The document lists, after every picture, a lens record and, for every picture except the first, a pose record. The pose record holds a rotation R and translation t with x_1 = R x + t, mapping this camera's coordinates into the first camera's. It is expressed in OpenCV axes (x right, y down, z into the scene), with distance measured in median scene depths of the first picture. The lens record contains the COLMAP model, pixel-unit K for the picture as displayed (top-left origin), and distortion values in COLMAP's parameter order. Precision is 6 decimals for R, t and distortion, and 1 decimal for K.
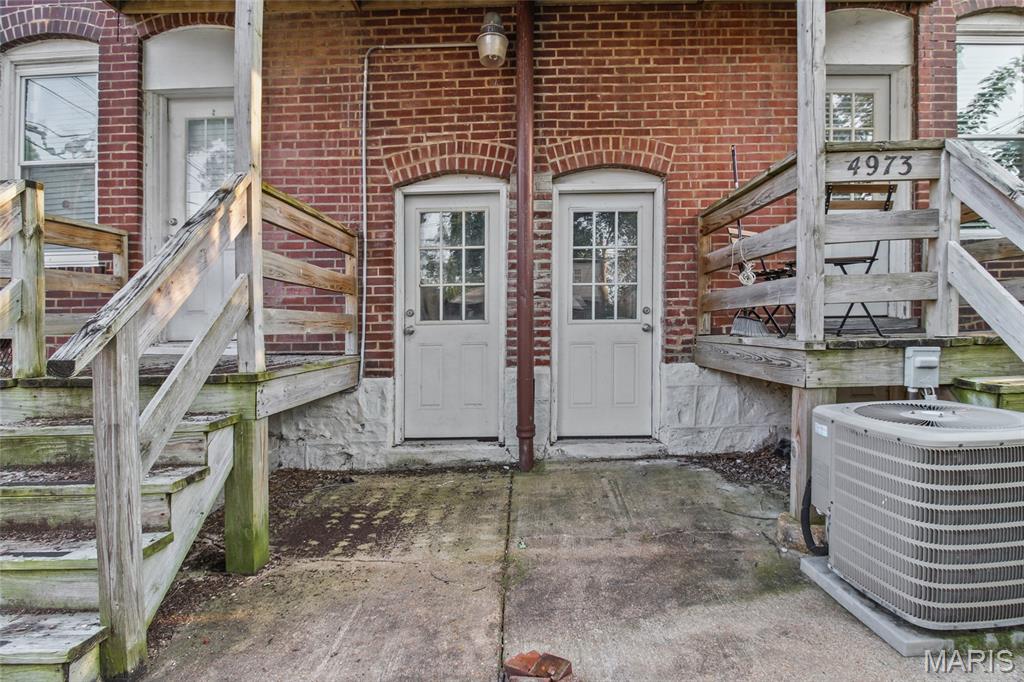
lens RADIAL K [[471.5, 0, 509.6], [0, 471.5, 340.3], [0, 0, 1]] dist [-0.002410, -0.008897]
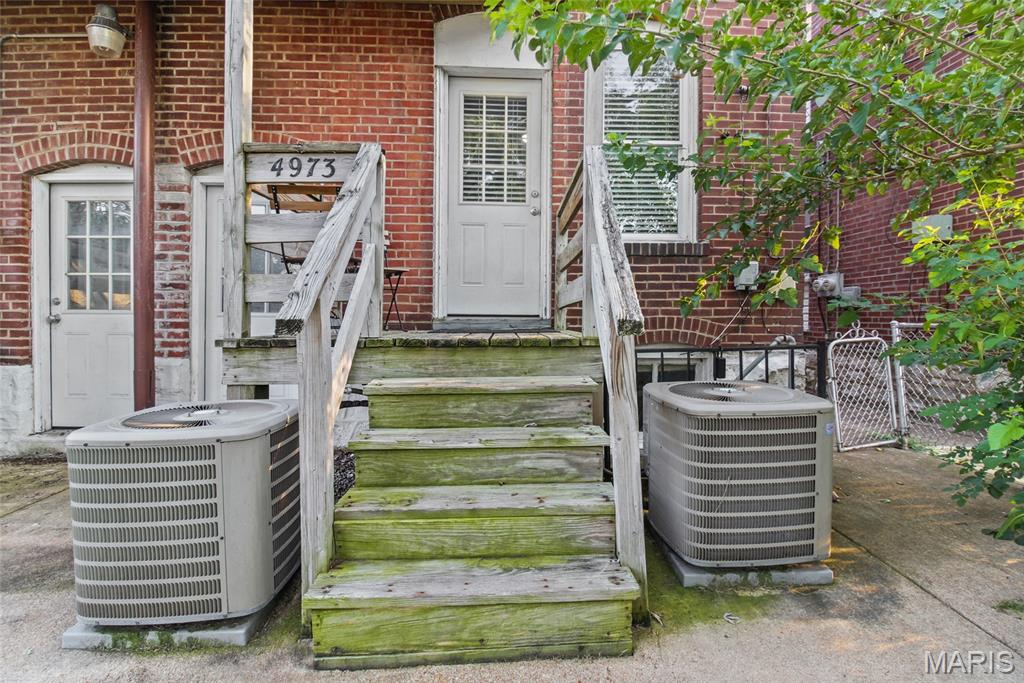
lens RADIAL K [[471.5, 0, 521.0], [0, 471.5, 332.9], [0, 0, 1]] dist [-0.002410, -0.008897]
pose [[0.998851, 0.023946, 0.041501, 0.778180], [-0.024066, 0.999708, 0.002393, -0.018490], [-0.041431, -0.003389, 0.999136, -0.024954]]
